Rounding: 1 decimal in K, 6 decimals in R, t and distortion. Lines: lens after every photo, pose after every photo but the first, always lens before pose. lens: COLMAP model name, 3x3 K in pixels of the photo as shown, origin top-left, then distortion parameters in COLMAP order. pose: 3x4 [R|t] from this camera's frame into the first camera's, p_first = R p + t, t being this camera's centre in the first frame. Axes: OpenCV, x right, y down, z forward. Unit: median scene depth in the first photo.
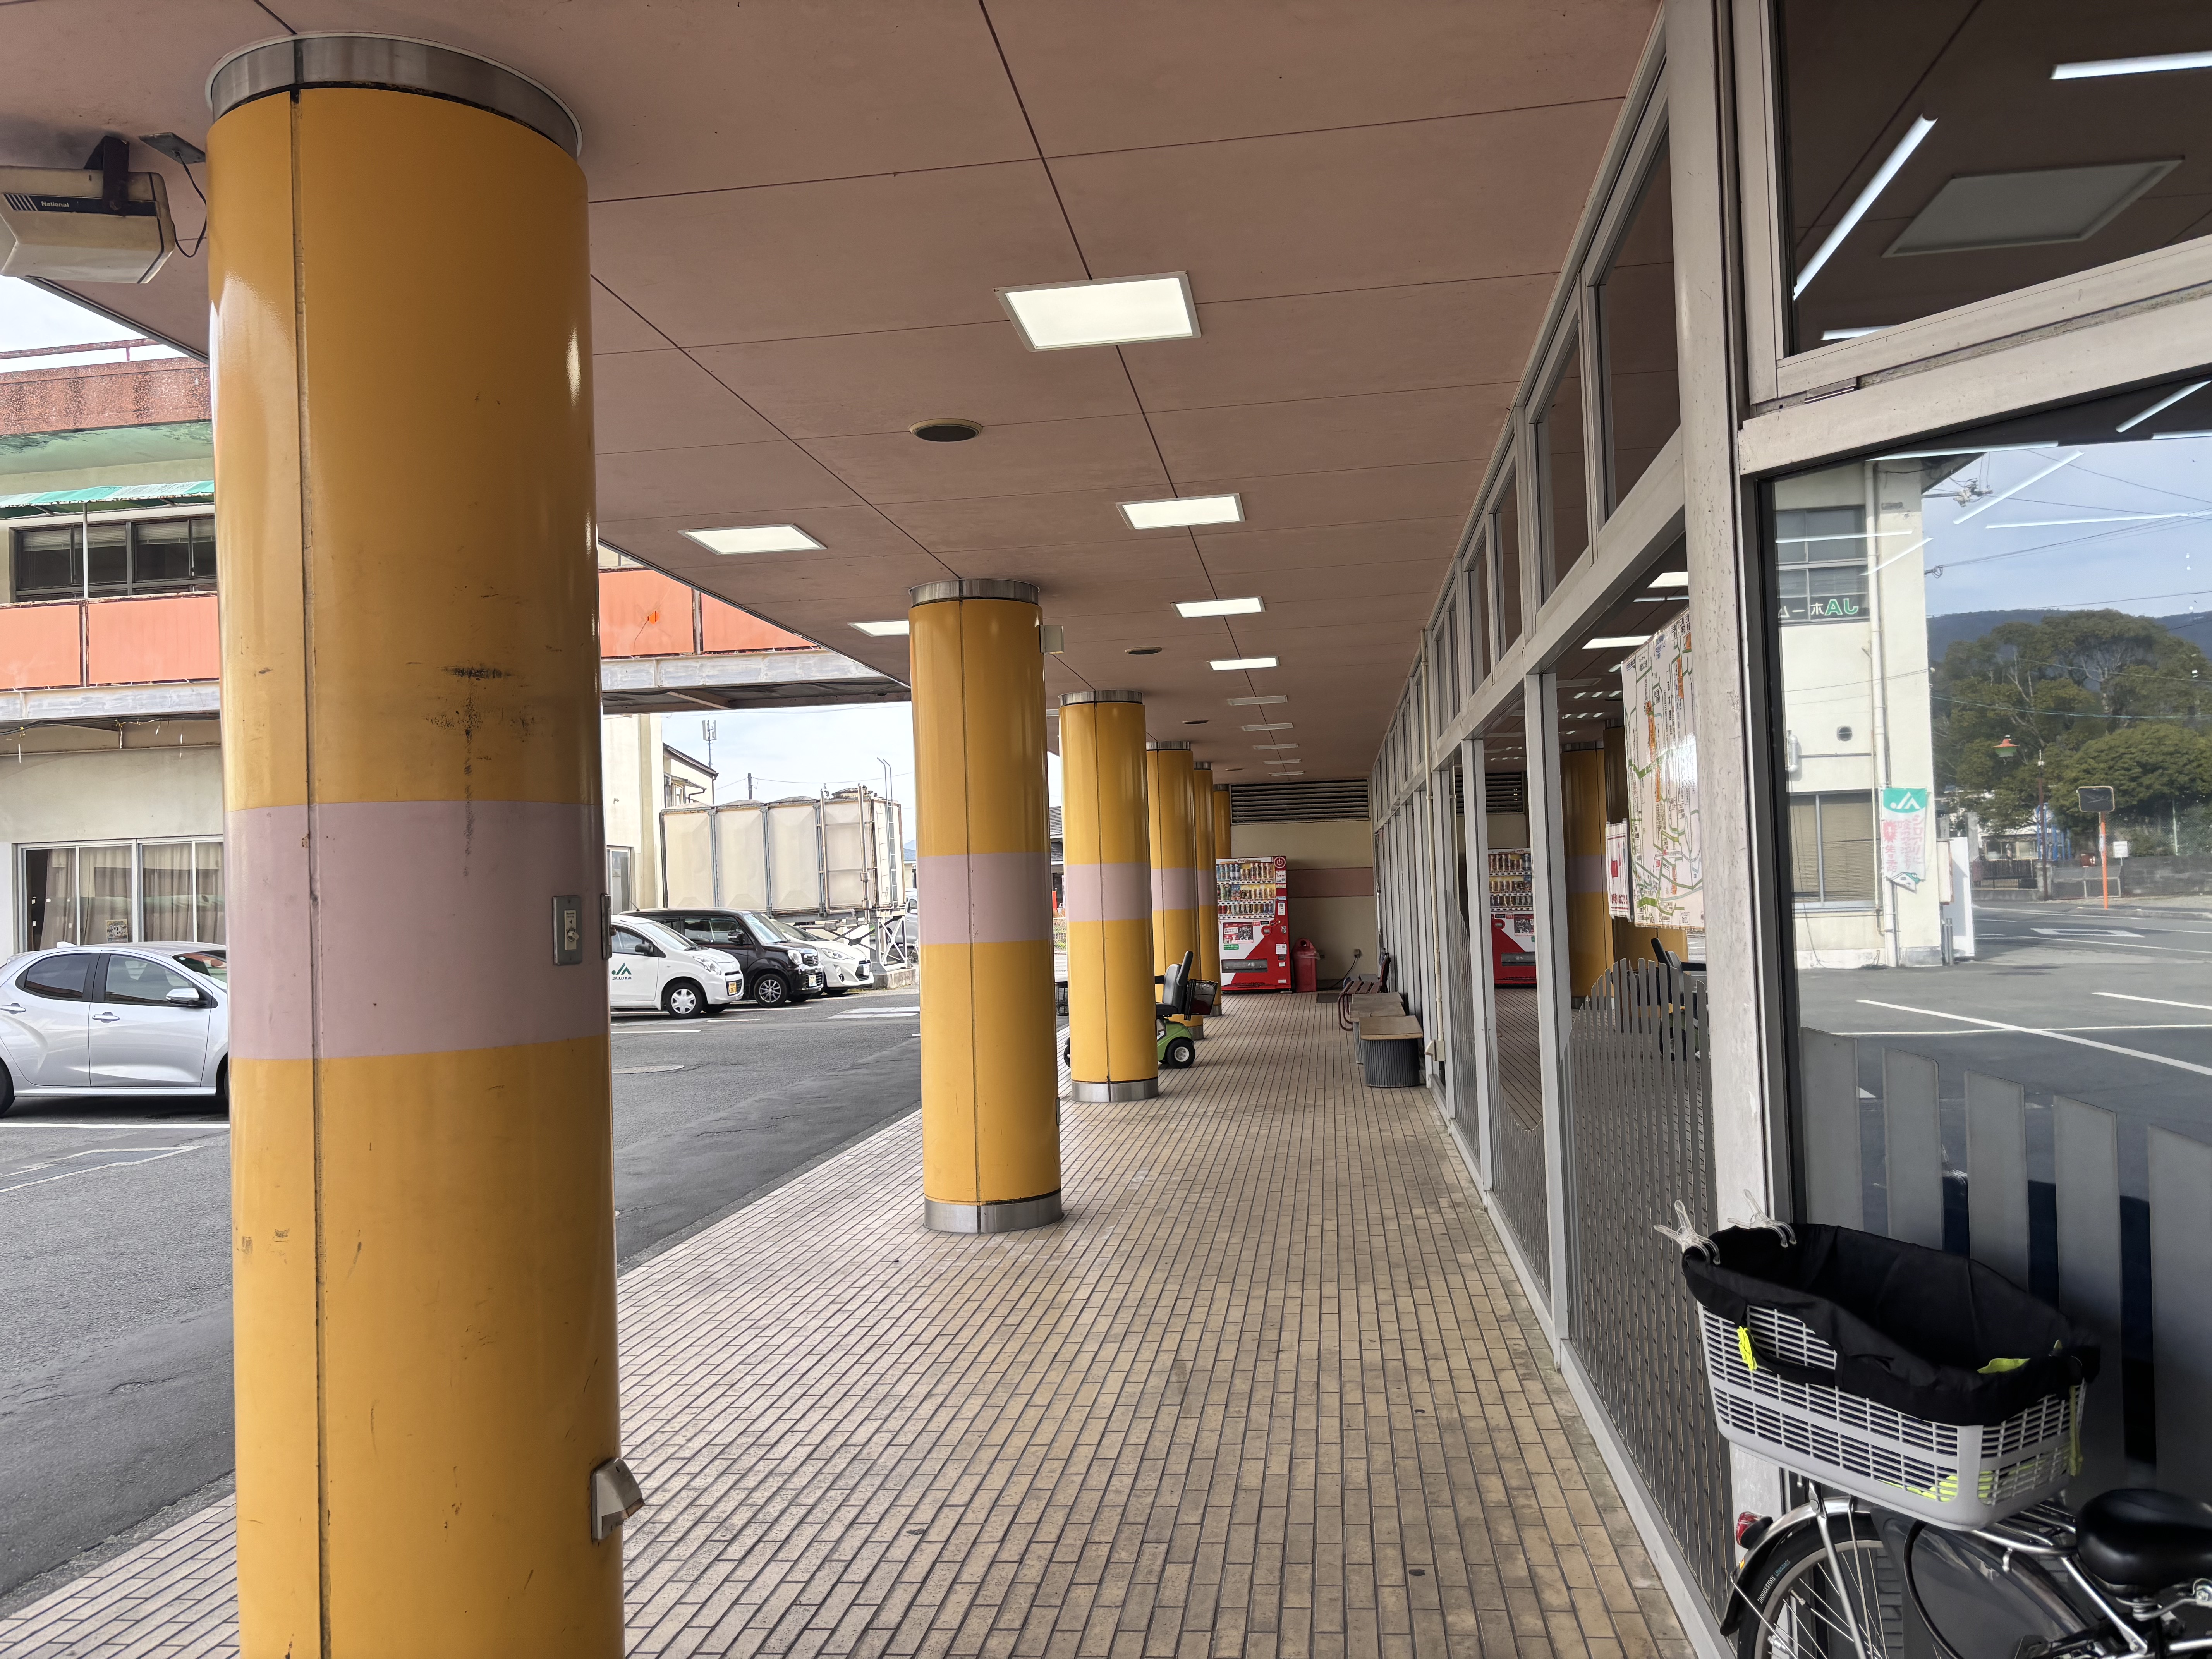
lens RADIAL K [[1727.6, 0, 1106.2], [0, 1727.6, 825.3], [0, 0, 1]] dist [0.006265, 0.029439]
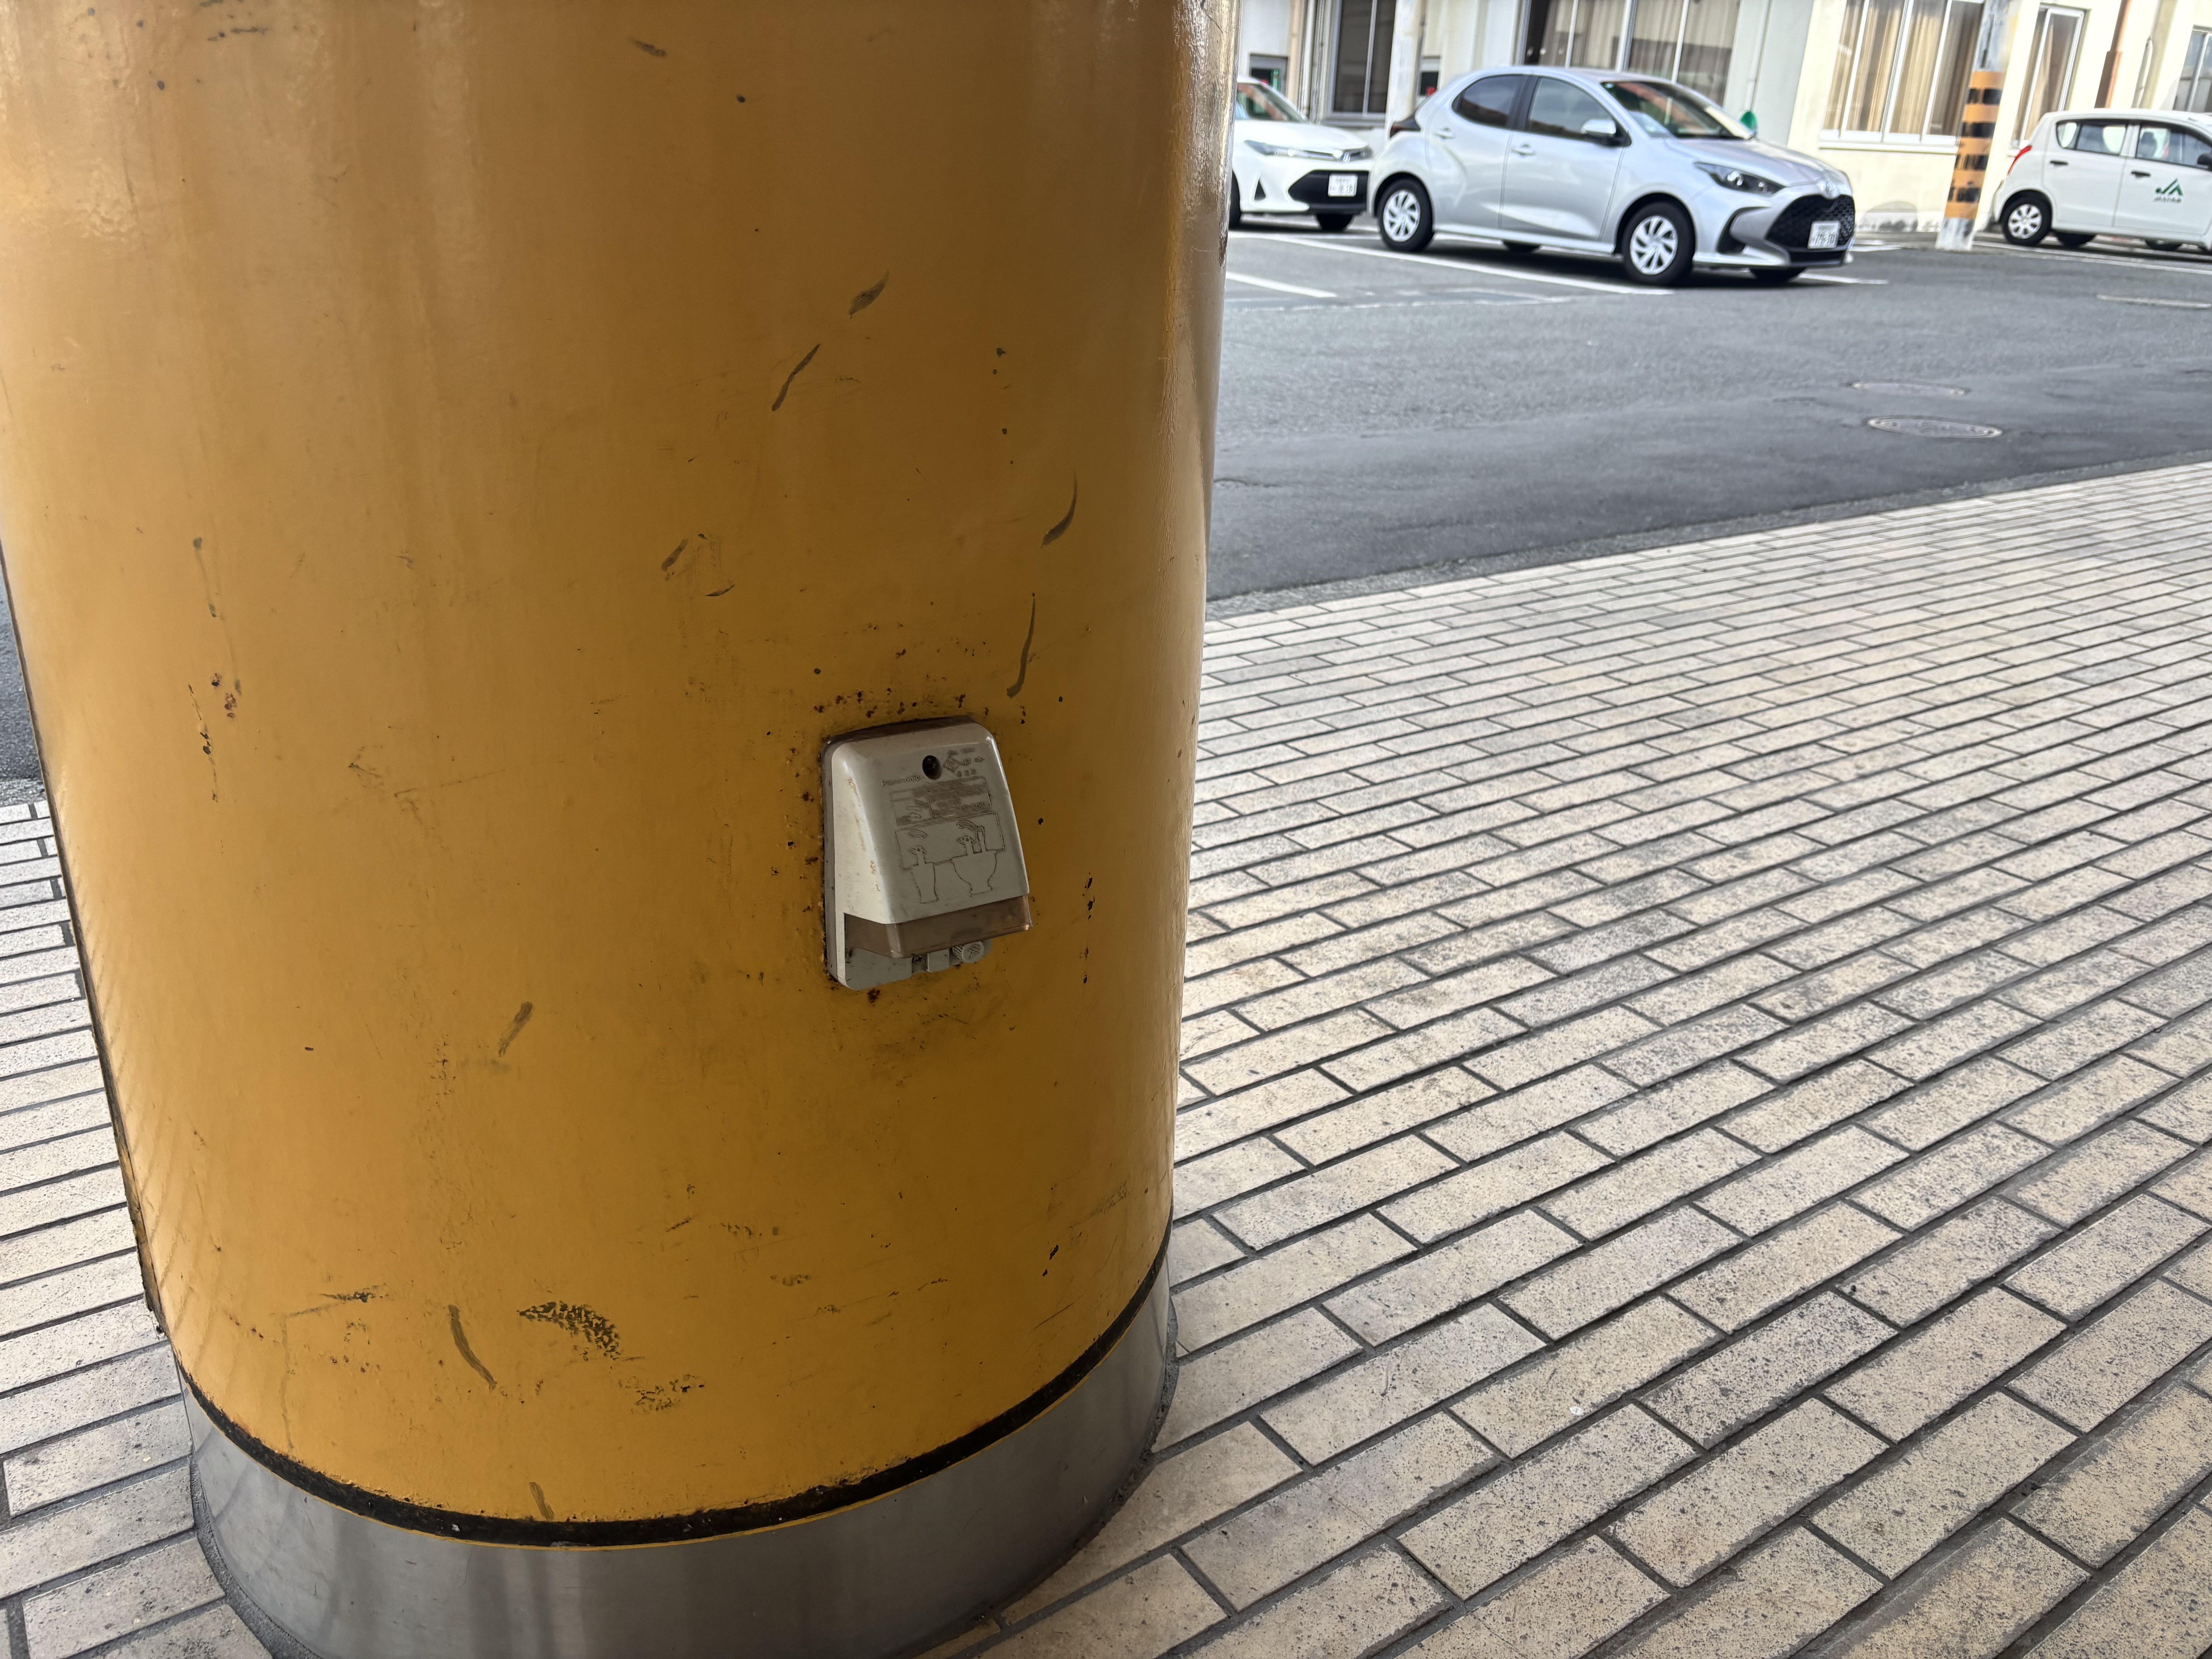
lens RADIAL K [[1727.6, 0, 1103.3], [0, 1727.6, 812.0], [0, 0, 1]] dist [0.006265, 0.029439]
pose [[0.680963, 0.329958, -0.653771, -0.070655], [-0.041441, 0.908675, 0.415442, 0.189501], [0.731144, -0.255808, 0.632448, 0.593510]]
